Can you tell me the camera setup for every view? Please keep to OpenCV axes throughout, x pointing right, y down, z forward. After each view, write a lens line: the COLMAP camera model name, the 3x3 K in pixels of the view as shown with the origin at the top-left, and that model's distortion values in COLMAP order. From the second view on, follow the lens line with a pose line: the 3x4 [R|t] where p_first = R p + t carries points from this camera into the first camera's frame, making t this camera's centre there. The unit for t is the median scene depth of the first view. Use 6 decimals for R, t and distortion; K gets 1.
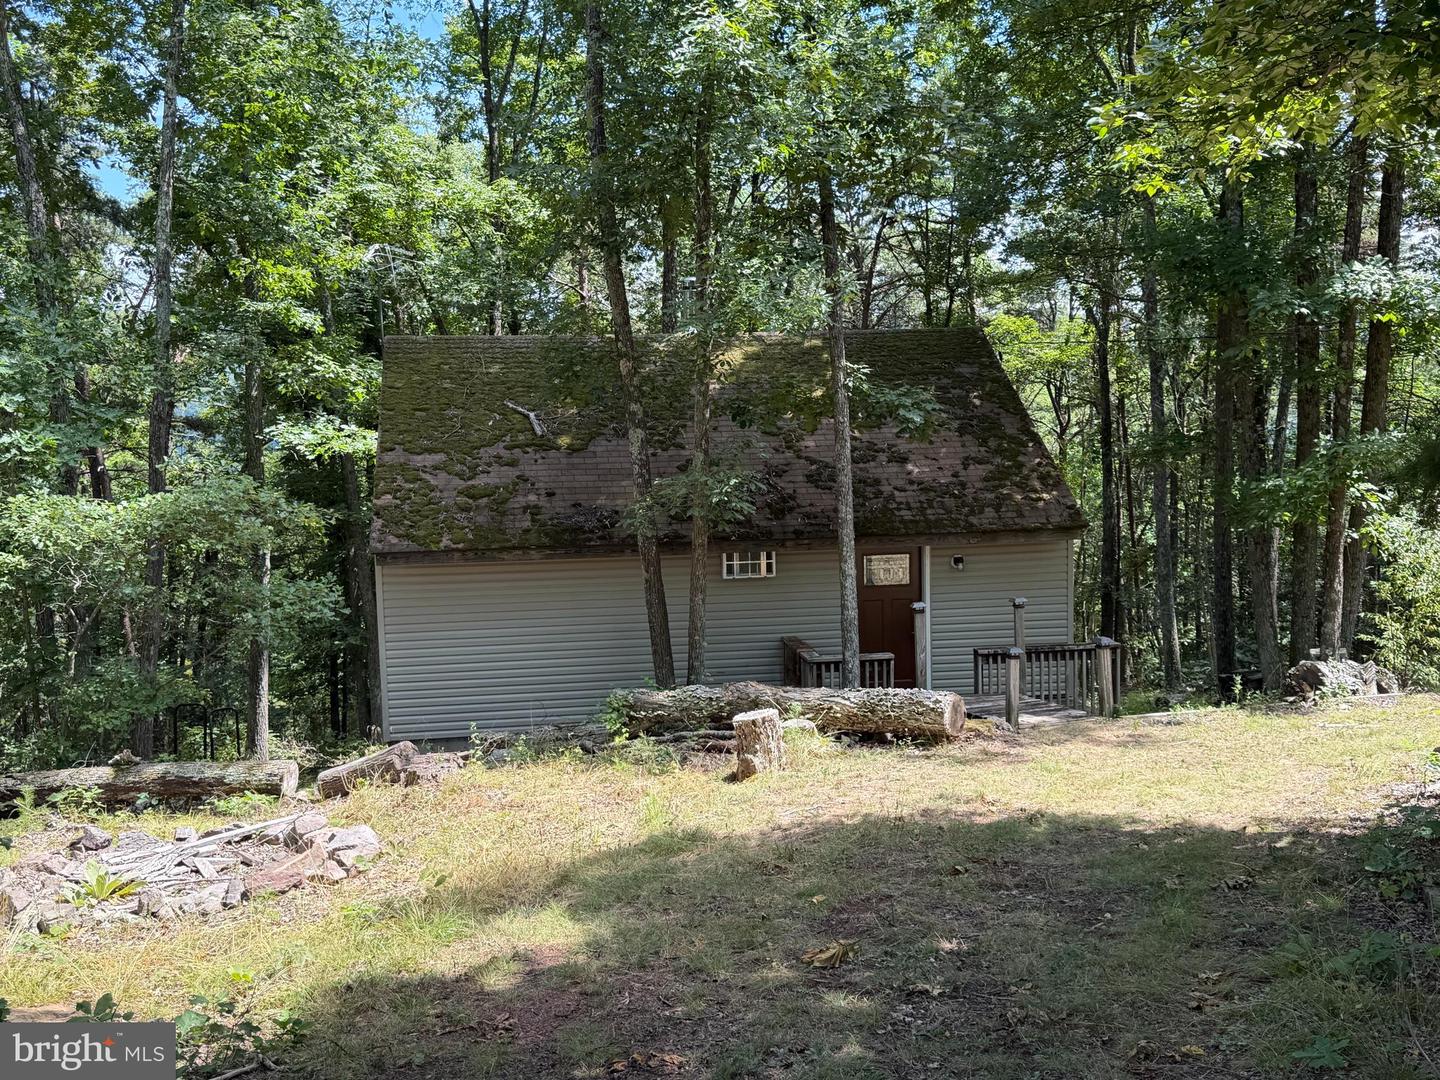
lens RADIAL K [[1492.1, 0, 720.0], [0, 1492.1, 540.0], [0, 0, 1]] dist [0.135430, -0.240502]
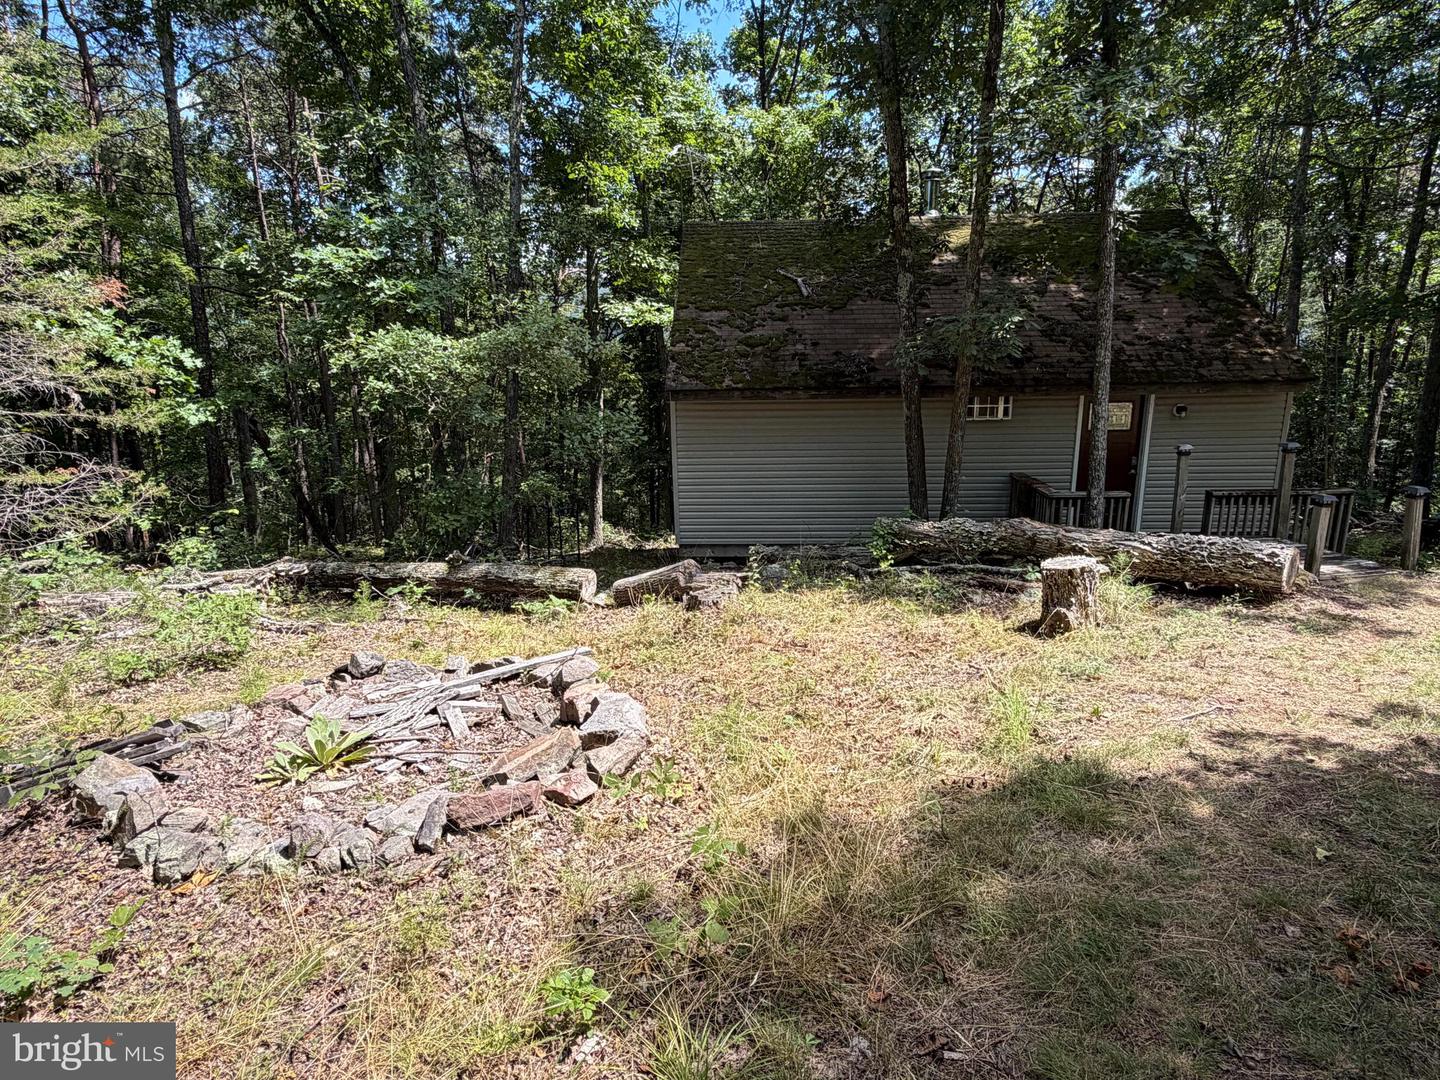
lens RADIAL K [[831.8, 0, 720.0], [0, 831.8, 540.0], [0, 0, 1]] dist [0.020155, 0.000014]
pose [[0.983031, 0.050854, -0.176251, -0.082060], [-0.022868, 0.987283, 0.157317, 0.025994], [0.182010, -0.150617, 0.971693, 0.420083]]
